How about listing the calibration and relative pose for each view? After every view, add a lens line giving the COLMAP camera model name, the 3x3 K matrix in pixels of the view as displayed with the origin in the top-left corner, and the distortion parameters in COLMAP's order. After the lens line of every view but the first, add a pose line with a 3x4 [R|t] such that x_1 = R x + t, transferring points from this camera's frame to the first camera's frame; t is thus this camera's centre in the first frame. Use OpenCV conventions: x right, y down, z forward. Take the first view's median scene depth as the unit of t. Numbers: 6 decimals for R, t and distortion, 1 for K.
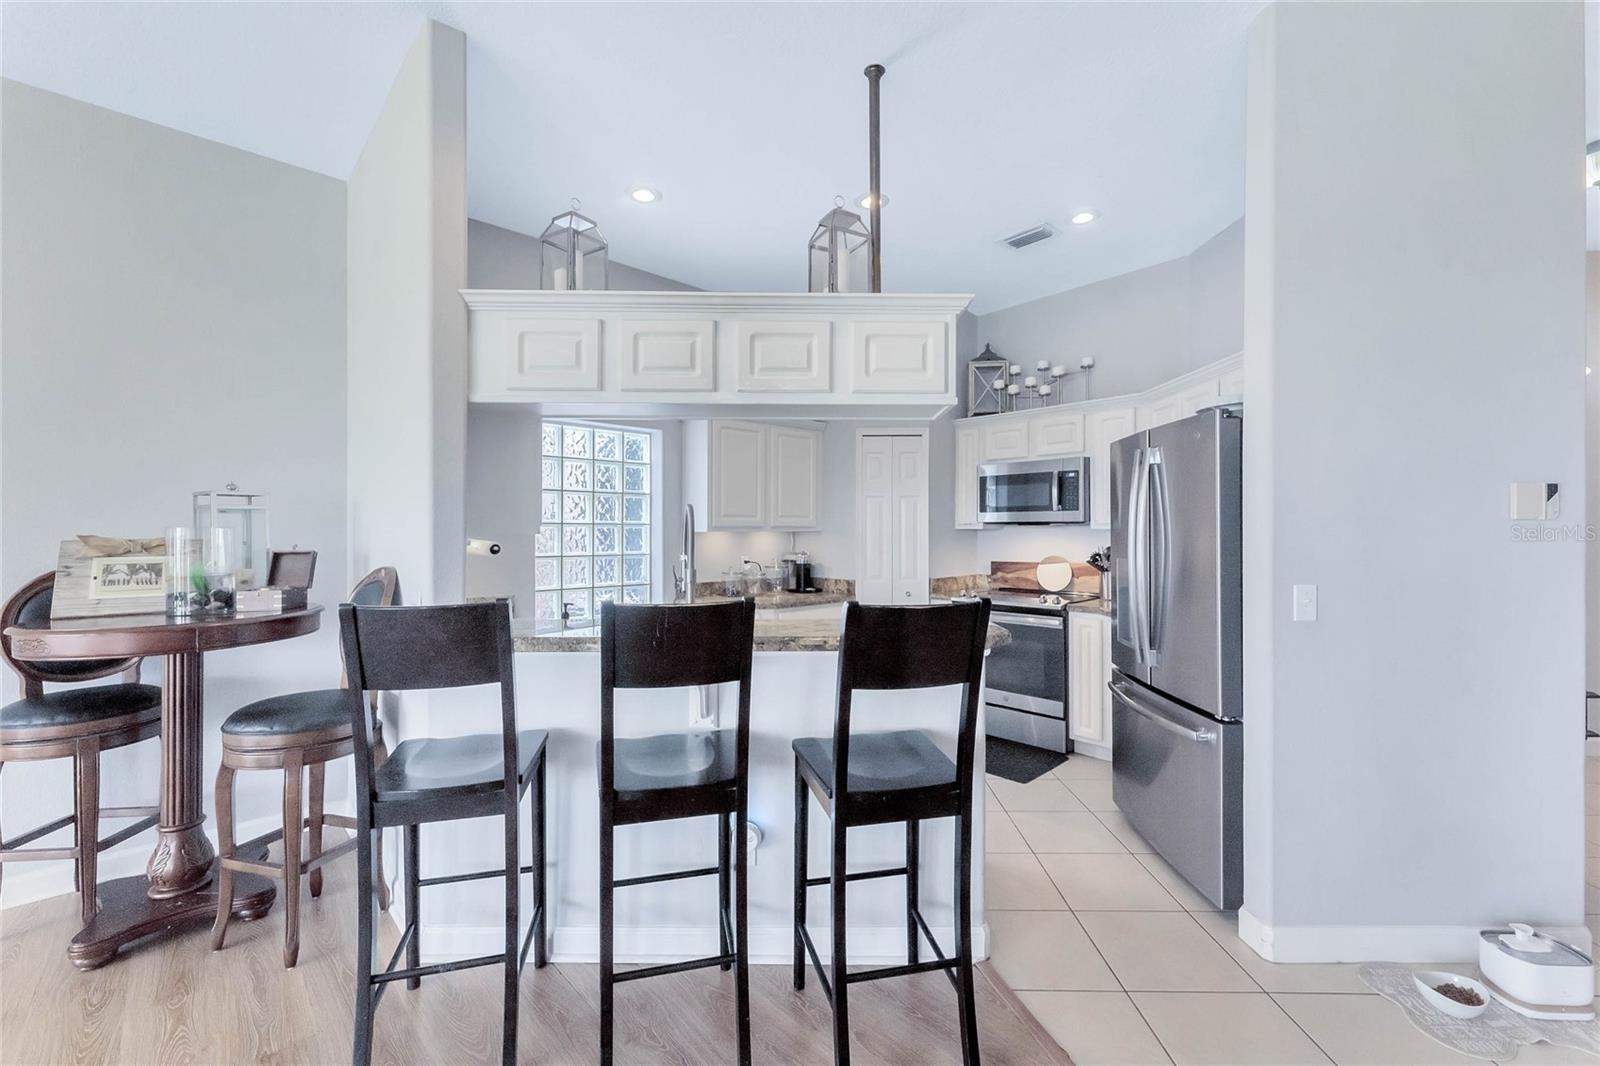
lens RADIAL K [[648.5, 0, 806.7], [0, 648.5, 525.9], [0, 0, 1]] dist [0.002729, -0.000272]
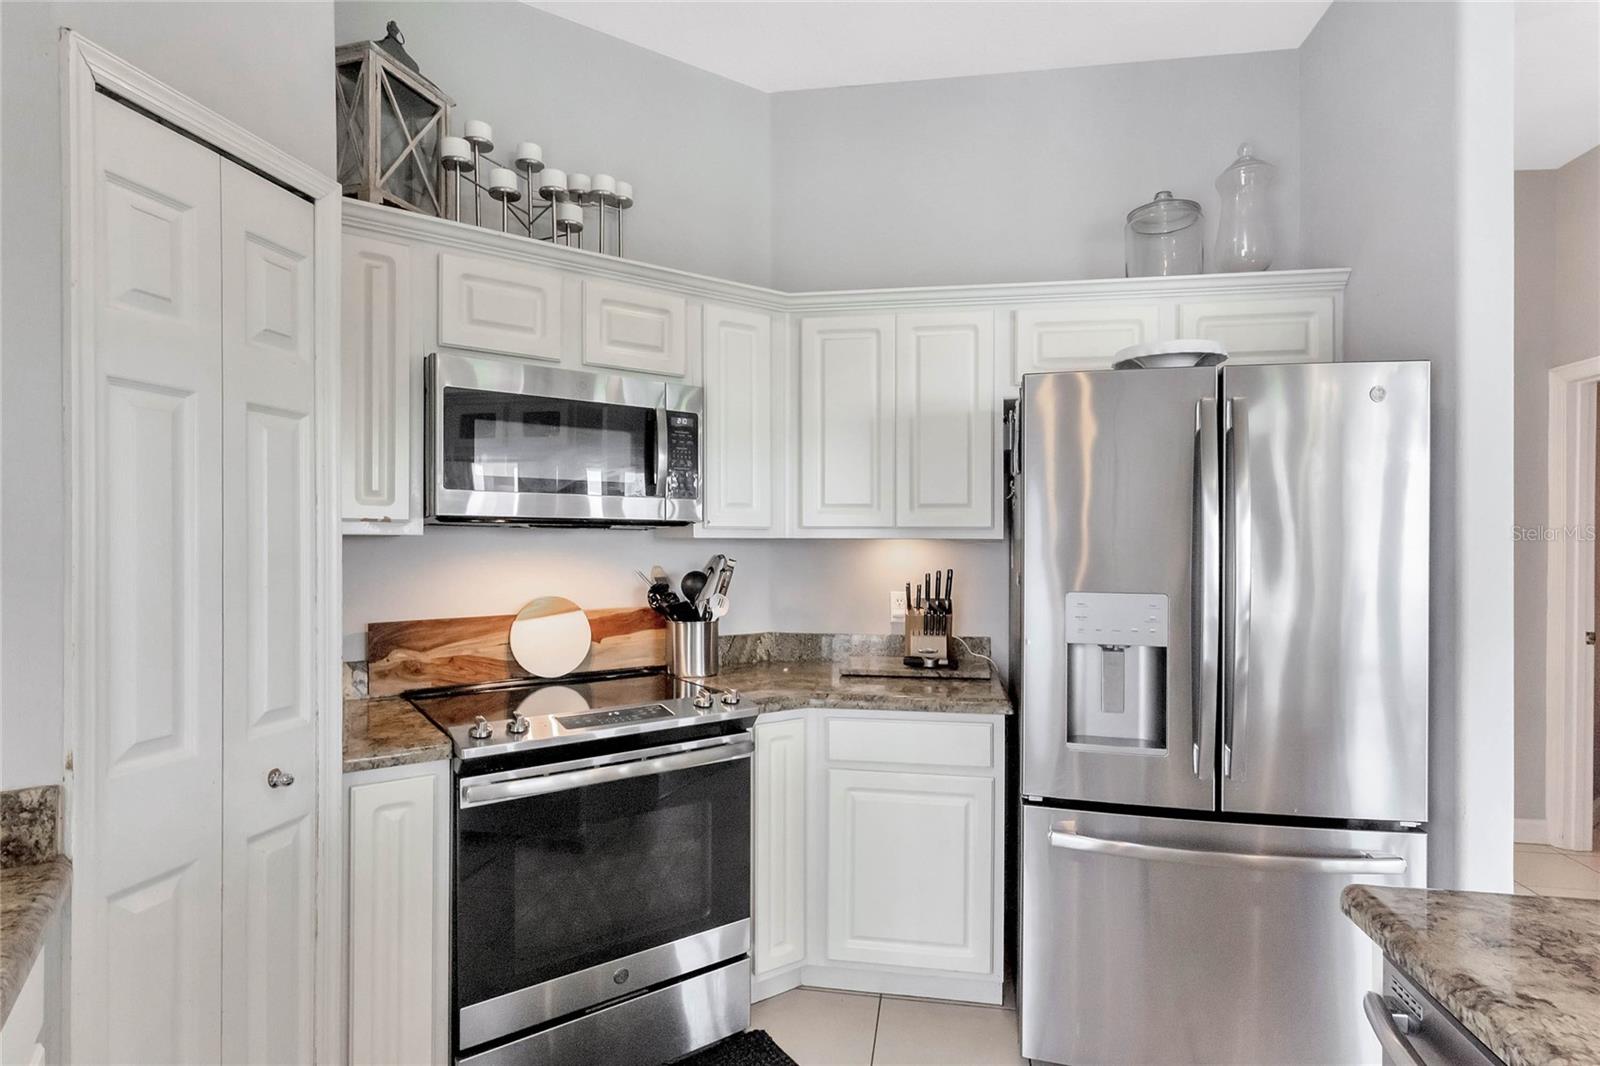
lens RADIAL K [[838.9, 0, 802.8], [0, 838.9, 537.4], [0, 0, 1]] dist [0.002615, 0.000659]
pose [[0.158783, -0.000193, 0.987313, -0.181934], [-0.012127, 0.999924, 0.002146, 0.002428], [-0.987239, -0.012314, 0.158769, 0.865831]]
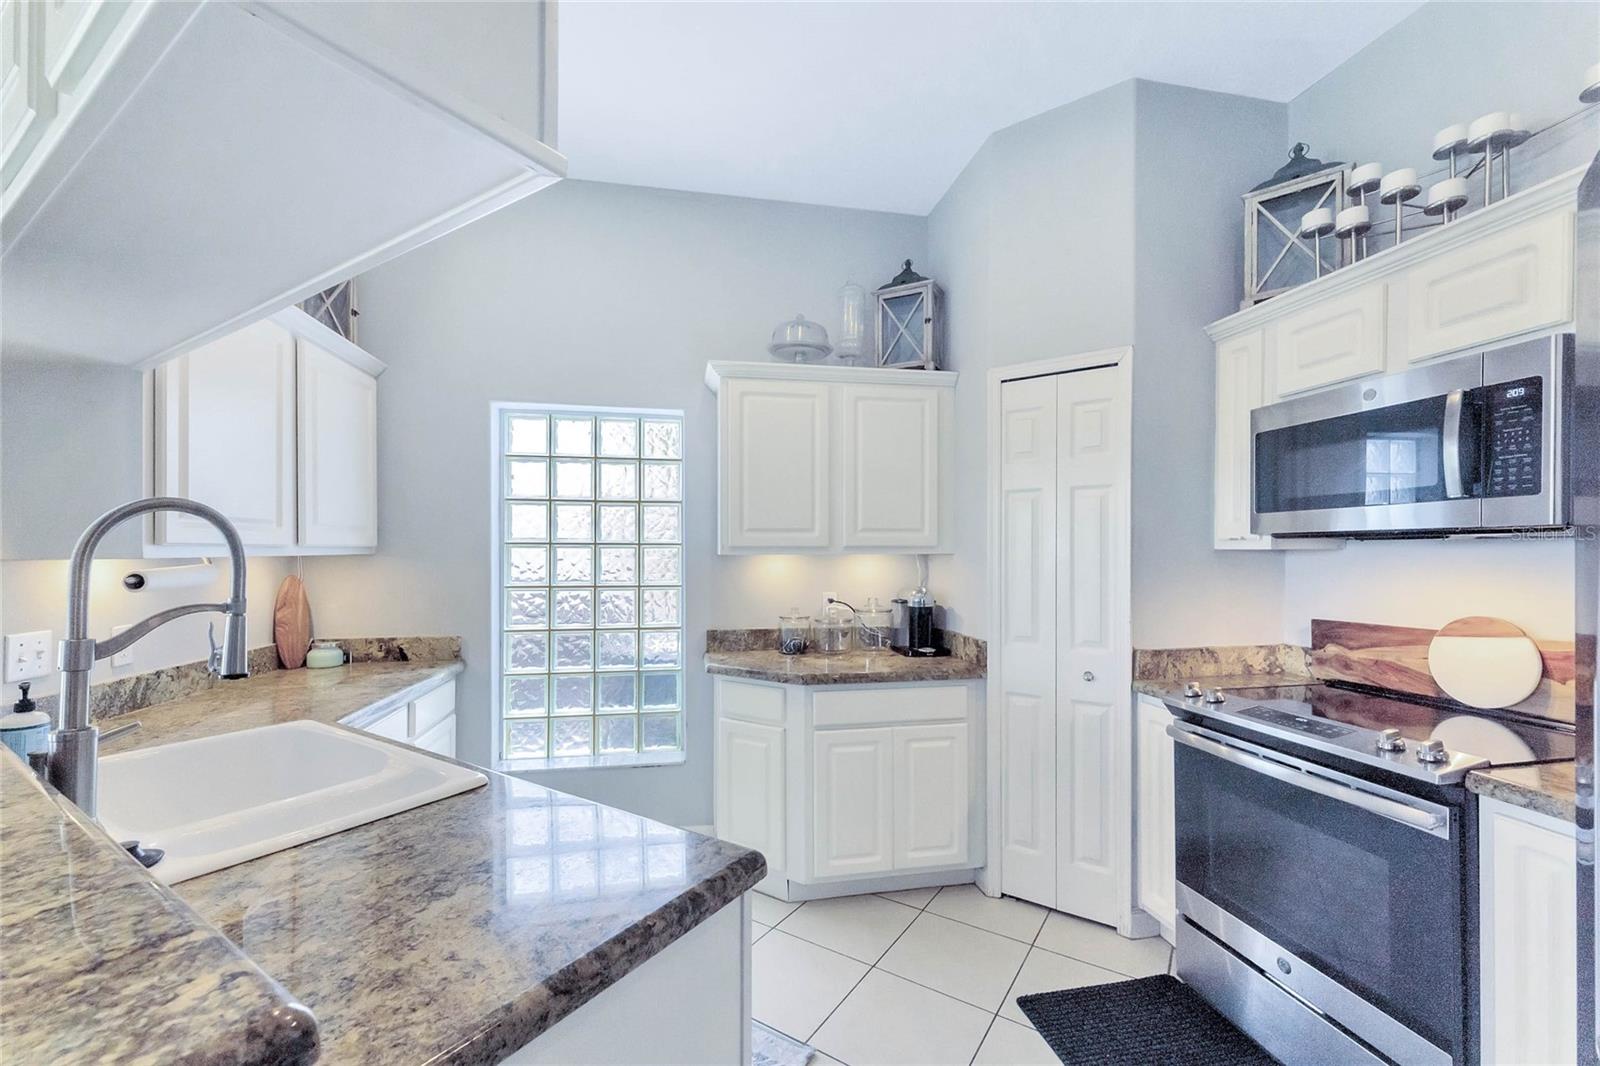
lens RADIAL K [[648.5, 0, 811.2], [0, 648.5, 554.7], [0, 0, 1]] dist [0.002729, -0.000272]
pose [[0.845445, 0.000864, -0.534062, 0.290684], [0.004172, 0.999957, 0.008222, 0.004301], [0.534046, -0.009179, 0.845406, 0.530066]]
